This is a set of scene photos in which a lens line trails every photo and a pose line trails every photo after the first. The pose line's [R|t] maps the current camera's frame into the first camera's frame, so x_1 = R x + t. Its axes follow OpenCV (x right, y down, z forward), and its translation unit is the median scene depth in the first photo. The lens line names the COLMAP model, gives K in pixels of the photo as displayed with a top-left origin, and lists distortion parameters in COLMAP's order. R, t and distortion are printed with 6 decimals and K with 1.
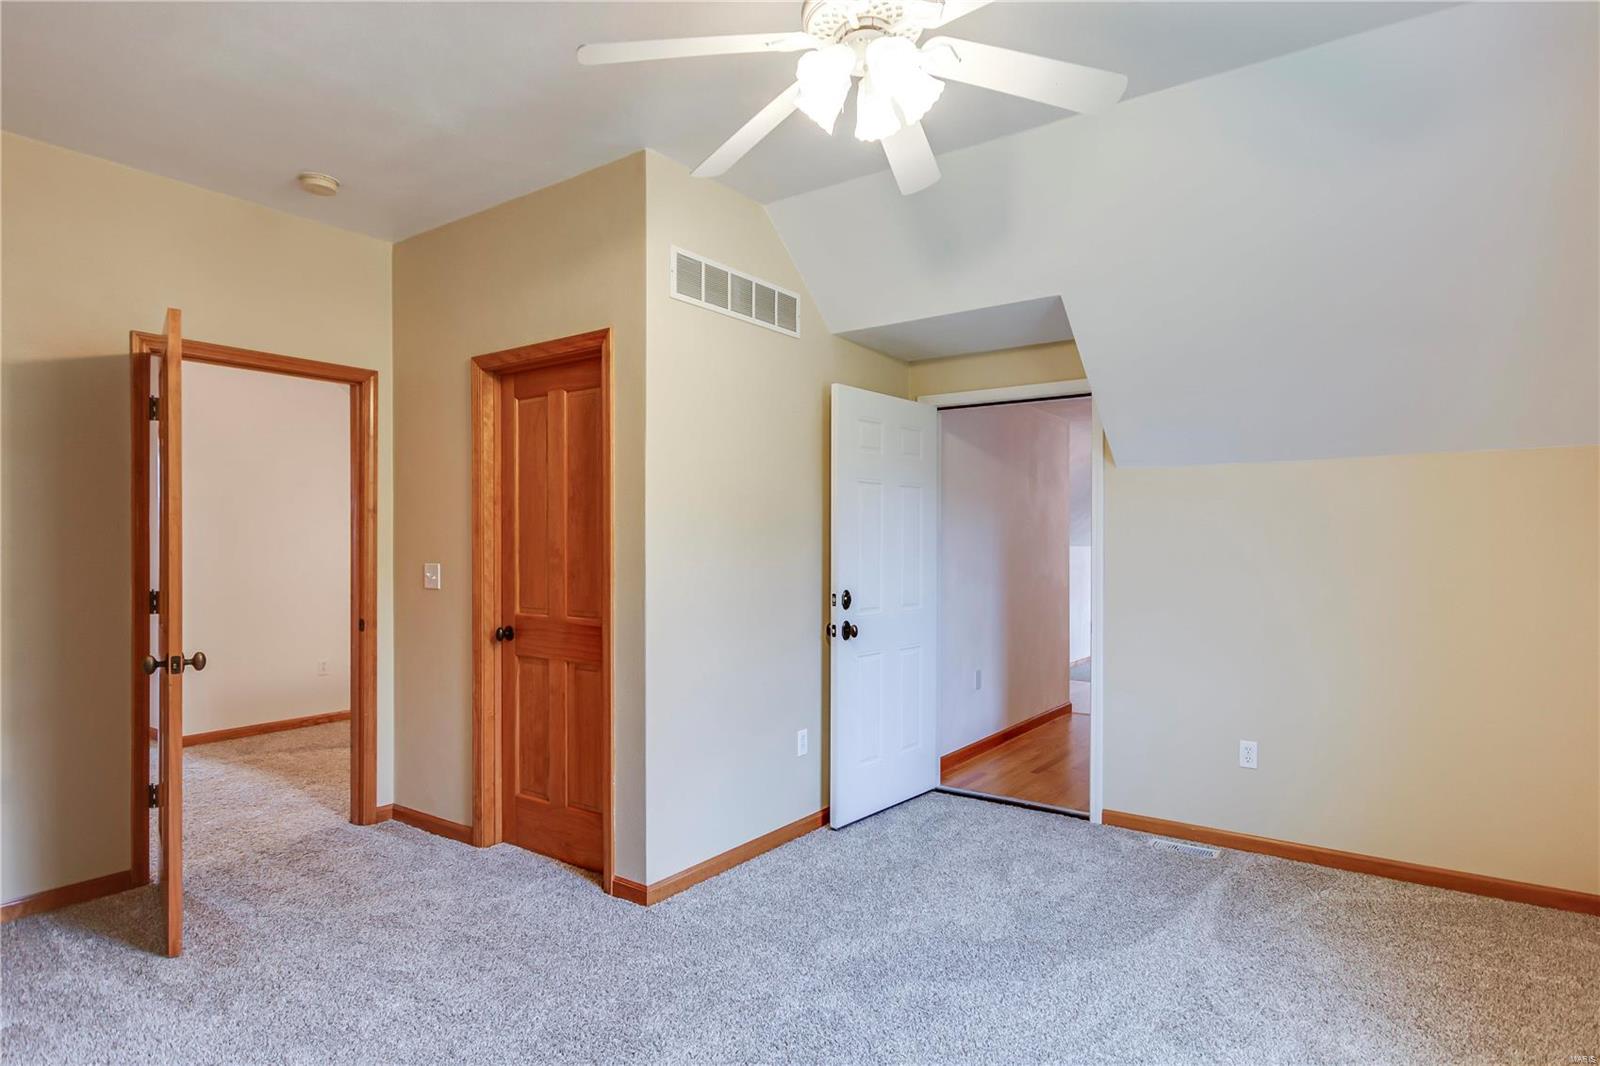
lens RADIAL K [[860.4, 0, 800.0], [0, 860.4, 536.3], [0, 0, 1]] dist [0.000563, 0.008077]
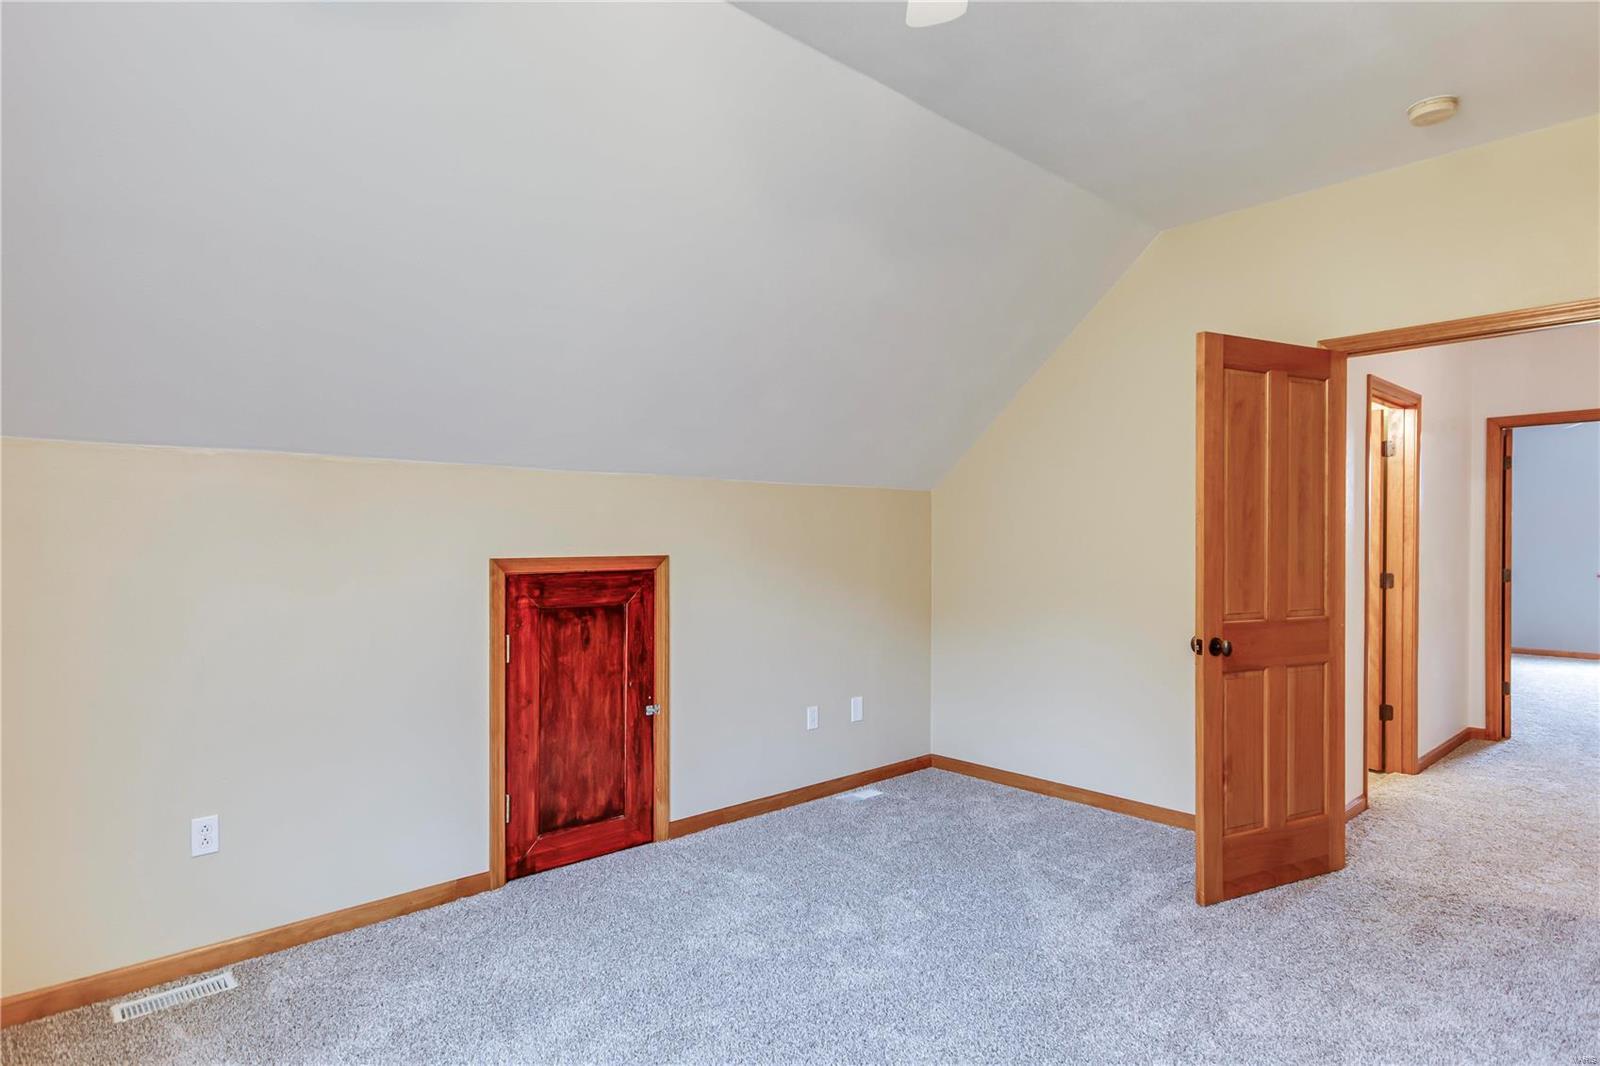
lens RADIAL K [[860.4, 0, 799.0], [0, 860.4, 539.6], [0, 0, 1]] dist [0.000563, 0.008077]
pose [[-0.177081, -0.003461, -0.984190, 0.478676], [0.001181, 0.999992, -0.003729, 0.013338], [0.984196, -0.001823, -0.177076, 0.691215]]
